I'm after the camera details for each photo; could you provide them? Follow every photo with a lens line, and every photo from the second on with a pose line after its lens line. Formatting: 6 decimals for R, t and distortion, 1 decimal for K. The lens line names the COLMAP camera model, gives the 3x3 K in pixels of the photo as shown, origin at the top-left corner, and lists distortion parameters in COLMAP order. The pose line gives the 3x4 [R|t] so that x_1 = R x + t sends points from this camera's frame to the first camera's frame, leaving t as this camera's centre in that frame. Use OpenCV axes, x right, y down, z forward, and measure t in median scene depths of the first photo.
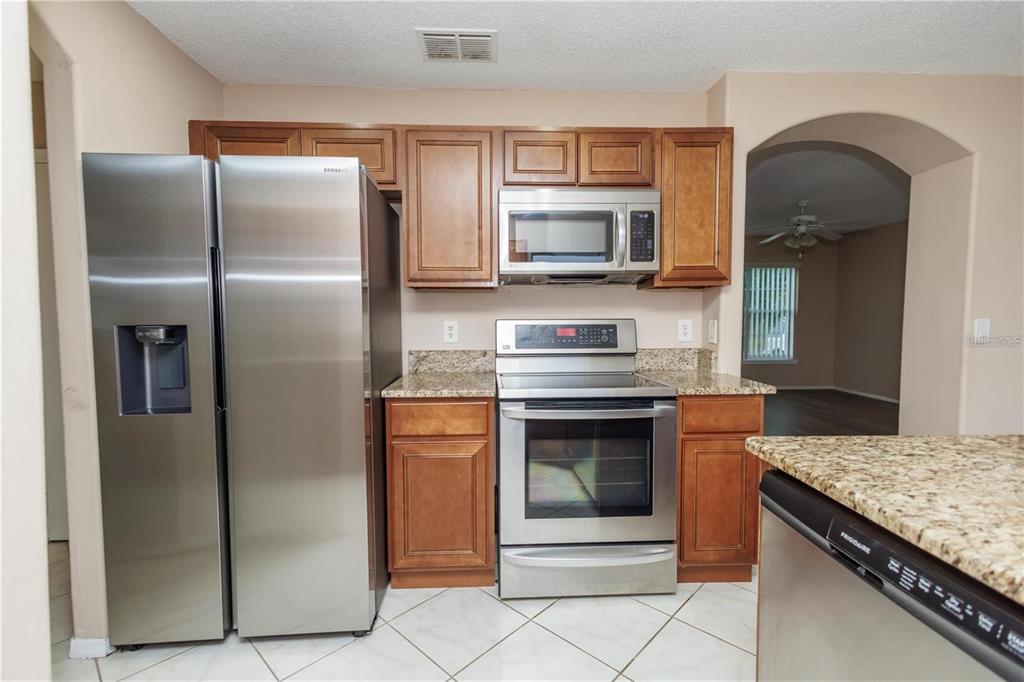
lens RADIAL K [[468.2, 0, 512.0], [0, 468.2, 341.0], [0, 0, 1]] dist [0.012904, -0.002447]
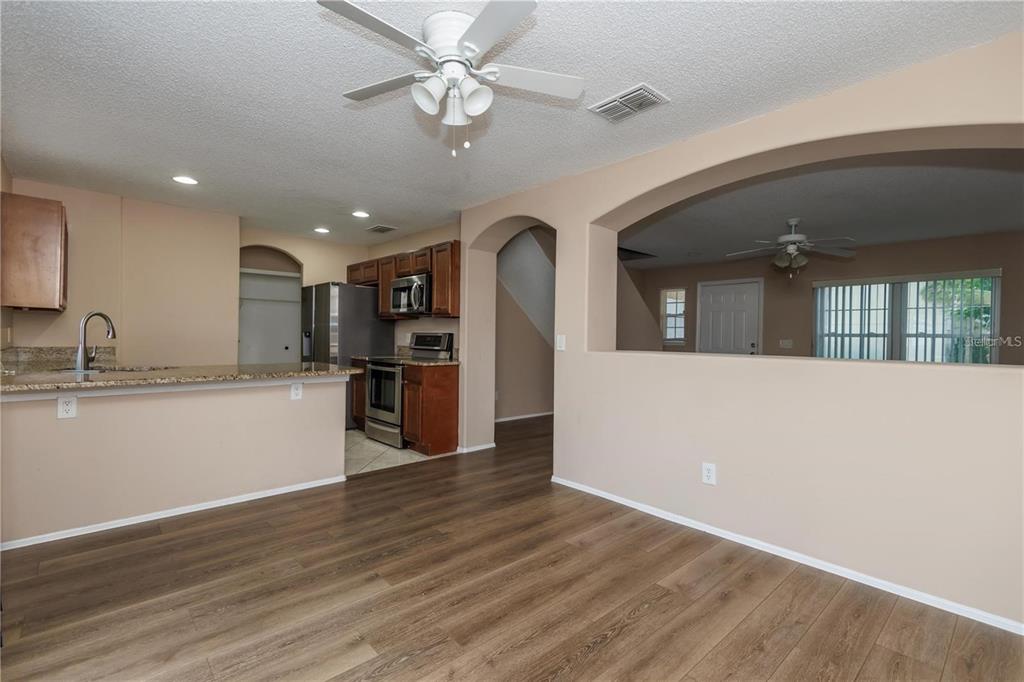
lens RADIAL K [[468.2, 0, 512.0], [0, 468.2, 341.0], [0, 0, 1]] dist [0.012904, -0.002447]
pose [[0.642727, 0.022607, -0.765762, 2.223526], [-0.063449, 0.997701, -0.023801, 0.020745], [0.763463, 0.063885, 0.642684, -0.095279]]
